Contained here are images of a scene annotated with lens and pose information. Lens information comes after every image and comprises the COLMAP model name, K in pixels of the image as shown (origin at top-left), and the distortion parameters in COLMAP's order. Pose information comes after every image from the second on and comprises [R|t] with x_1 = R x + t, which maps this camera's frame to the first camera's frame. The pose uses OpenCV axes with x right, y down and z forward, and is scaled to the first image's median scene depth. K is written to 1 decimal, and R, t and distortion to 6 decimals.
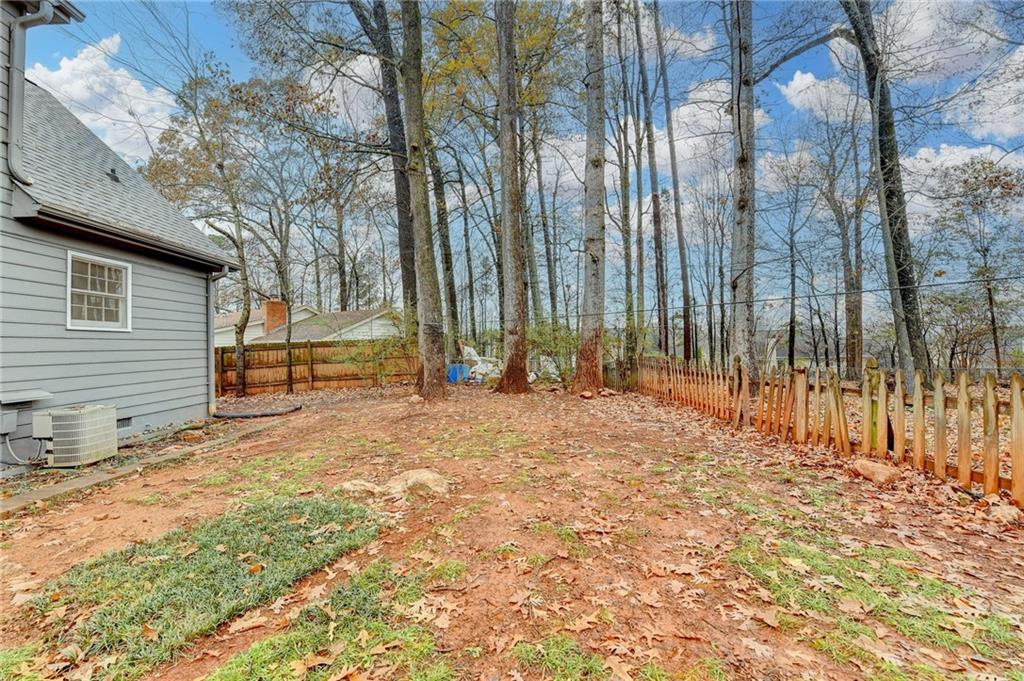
lens RADIAL K [[411.0, 0, 503.3], [0, 411.0, 344.5], [0, 0, 1]] dist [-0.008972, -0.004497]
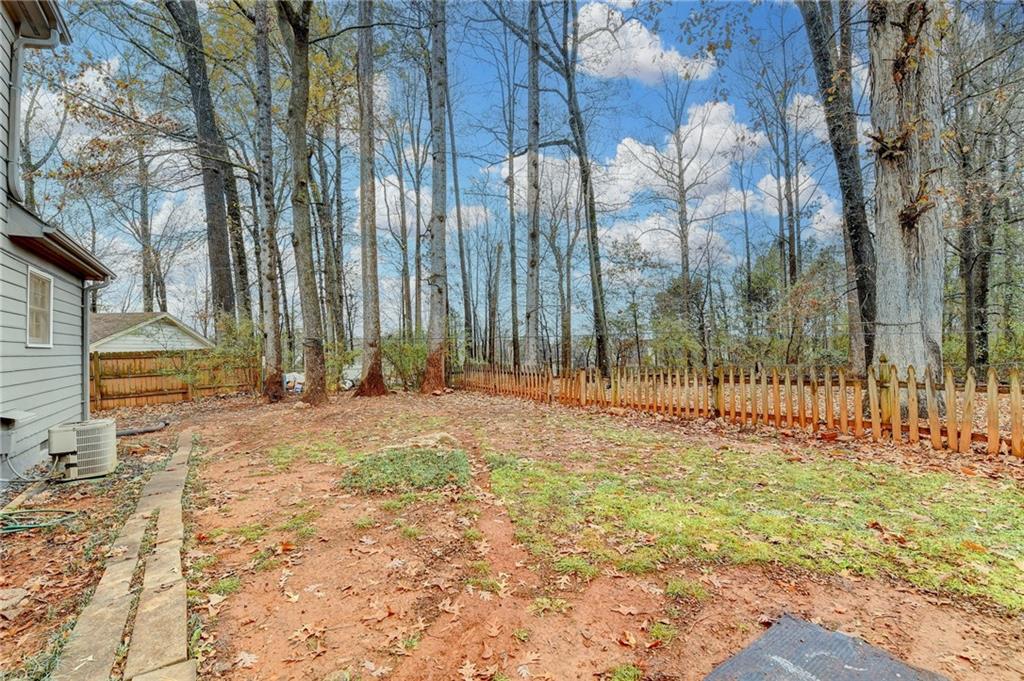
lens RADIAL K [[411.0, 0, 503.3], [0, 411.0, 344.5], [0, 0, 1]] dist [-0.008972, -0.004497]
pose [[0.837193, 0.005017, 0.546884, -0.542622], [0.003673, 0.999884, -0.014797, -0.021299], [-0.546895, 0.014397, 0.837077, -0.357824]]
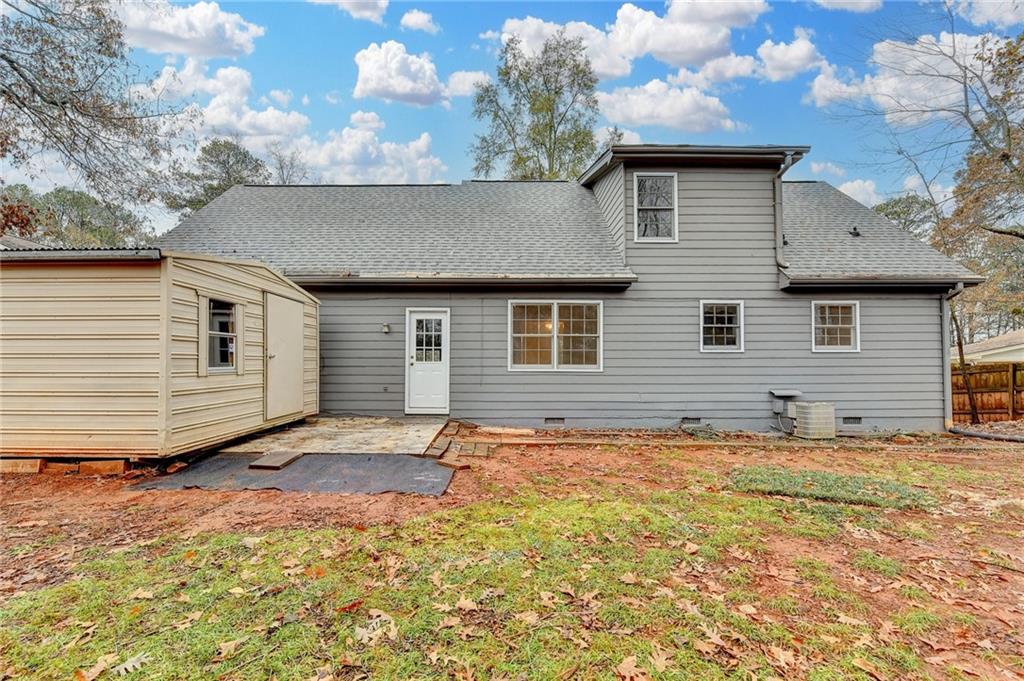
lens RADIAL K [[411.0, 0, 503.3], [0, 411.0, 344.5], [0, 0, 1]] dist [-0.008972, -0.004497]
pose [[-0.042231, -0.042338, -0.998210, 0.443860], [0.003980, 0.999087, -0.042543, -0.004886], [0.999100, -0.005769, -0.042024, -0.095732]]
